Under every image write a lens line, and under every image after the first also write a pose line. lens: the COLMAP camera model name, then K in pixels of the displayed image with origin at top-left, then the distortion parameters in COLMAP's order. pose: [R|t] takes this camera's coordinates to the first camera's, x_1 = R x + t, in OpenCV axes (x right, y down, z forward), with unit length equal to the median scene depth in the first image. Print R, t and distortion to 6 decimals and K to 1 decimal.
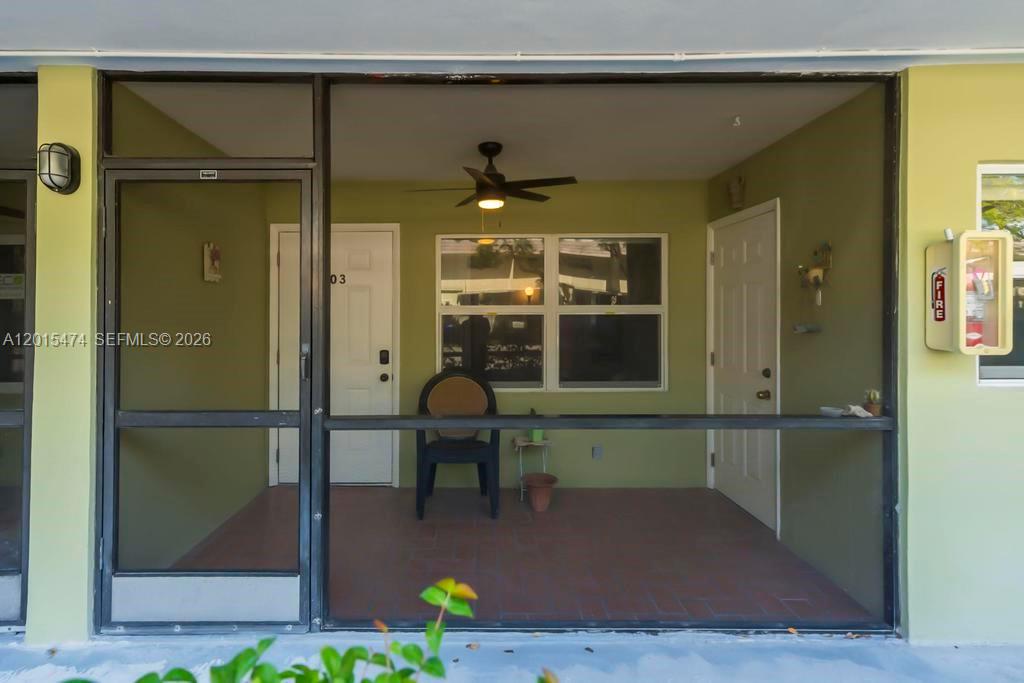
lens RADIAL K [[505.0, 0, 509.3], [0, 505.0, 300.9], [0, 0, 1]] dist [0.004128, 0.001236]
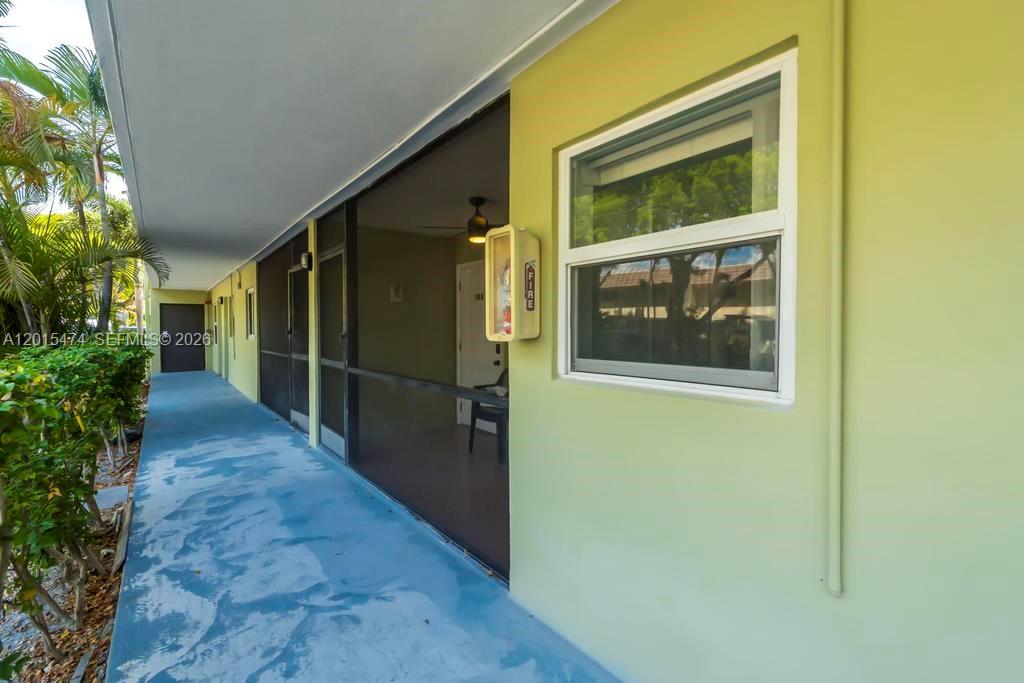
lens RADIAL K [[463.7, 0, 496.1], [0, 463.7, 327.6], [0, 0, 1]] dist [-0.000505, 0.000227]
pose [[0.598755, 0.001639, -0.800931, 1.145829], [0.012153, 0.999864, 0.011131, 0.046271], [0.800840, -0.016399, 0.598653, 0.262608]]
